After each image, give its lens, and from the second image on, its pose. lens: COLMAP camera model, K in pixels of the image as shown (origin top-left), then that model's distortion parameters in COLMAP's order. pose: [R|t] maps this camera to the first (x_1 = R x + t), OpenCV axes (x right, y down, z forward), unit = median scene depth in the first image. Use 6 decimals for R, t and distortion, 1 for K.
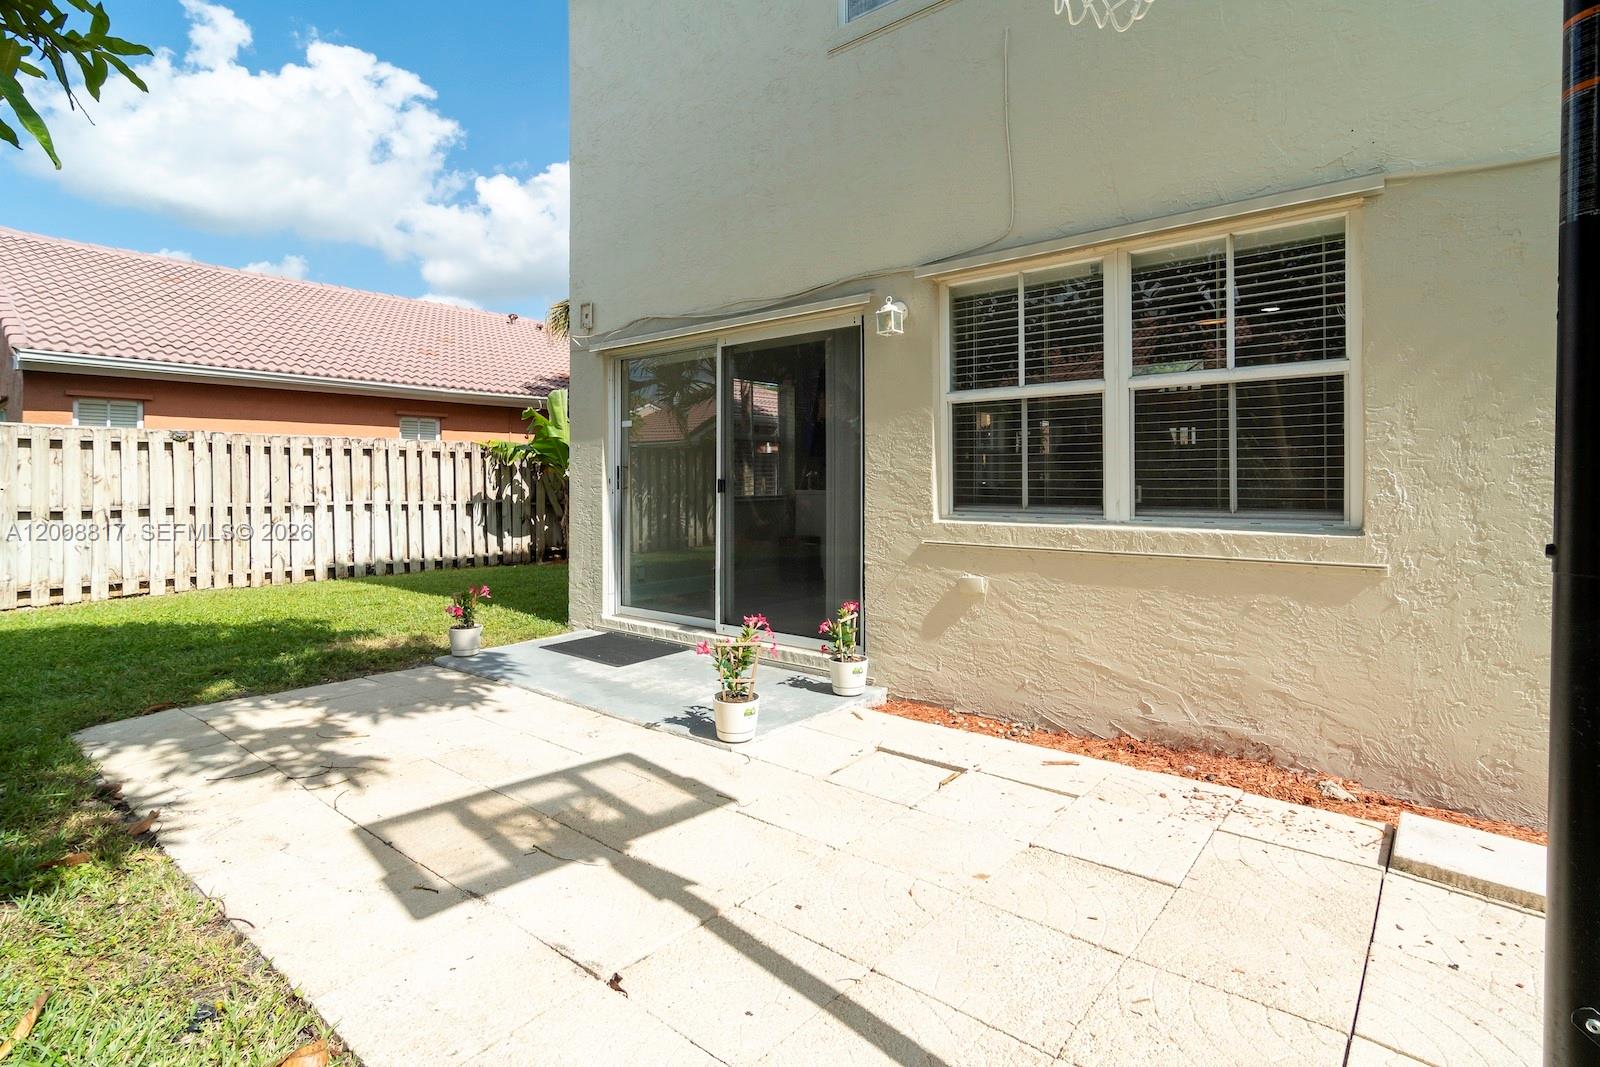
lens RADIAL K [[838.6, 0, 800.6], [0, 838.6, 472.0], [0, 0, 1]] dist [0.004308, 0.000835]
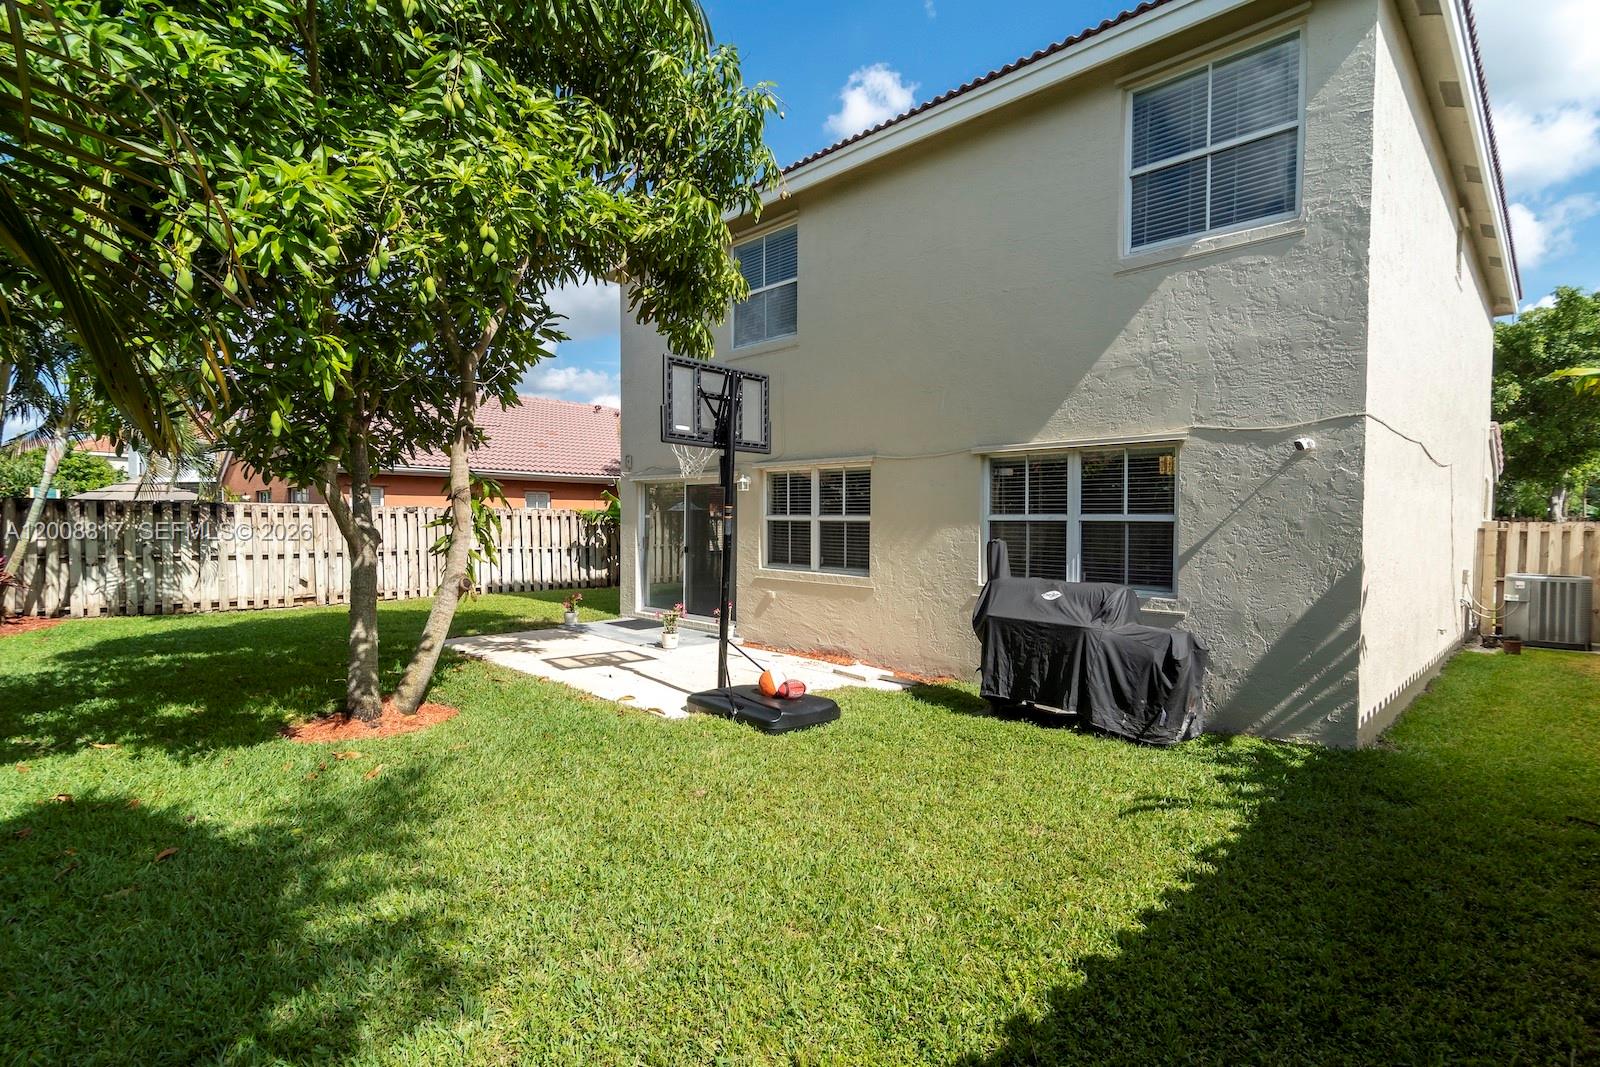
lens RADIAL K [[751.0, 0, 800.0], [0, 751.0, 533.5], [0, 0, 1]] dist [0.001454, 0.000339]
pose [[0.997221, 0.012691, -0.073408, 0.289336], [-0.010621, 0.999537, 0.028528, -0.070744], [0.073736, -0.027669, 0.996894, -0.765191]]
